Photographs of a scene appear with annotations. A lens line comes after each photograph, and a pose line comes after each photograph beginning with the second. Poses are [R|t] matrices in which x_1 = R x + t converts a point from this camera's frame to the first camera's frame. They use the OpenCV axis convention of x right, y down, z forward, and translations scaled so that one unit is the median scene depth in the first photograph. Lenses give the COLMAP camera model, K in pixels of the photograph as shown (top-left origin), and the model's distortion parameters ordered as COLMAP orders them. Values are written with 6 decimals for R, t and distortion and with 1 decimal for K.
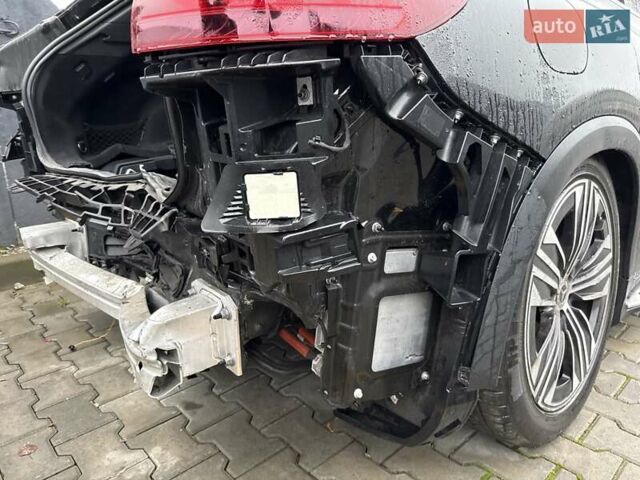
lens RADIAL K [[454.2, 0, 320.6], [0, 454.2, 239.5], [0, 0, 1]] dist [0.013856, -0.032222]
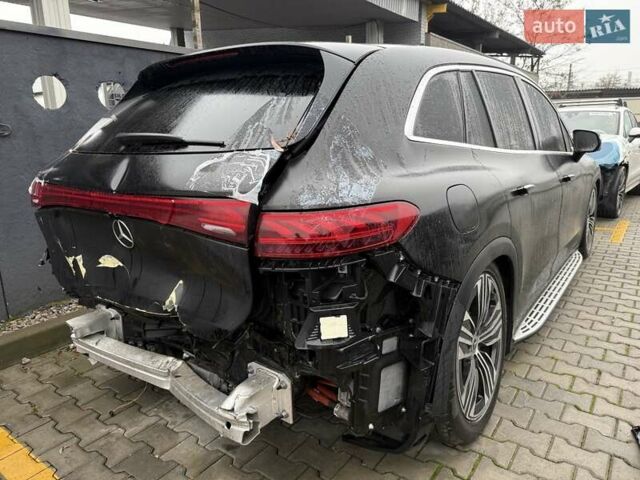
lens RADIAL K [[454.2, 0, 318.7], [0, 454.2, 235.7], [0, 0, 1]] dist [0.013856, -0.032222]
pose [[0.981787, -0.048993, 0.183557, -0.325278], [0.057795, 0.997406, -0.042912, -0.262127], [-0.180978, 0.052739, 0.982072, -0.569075]]
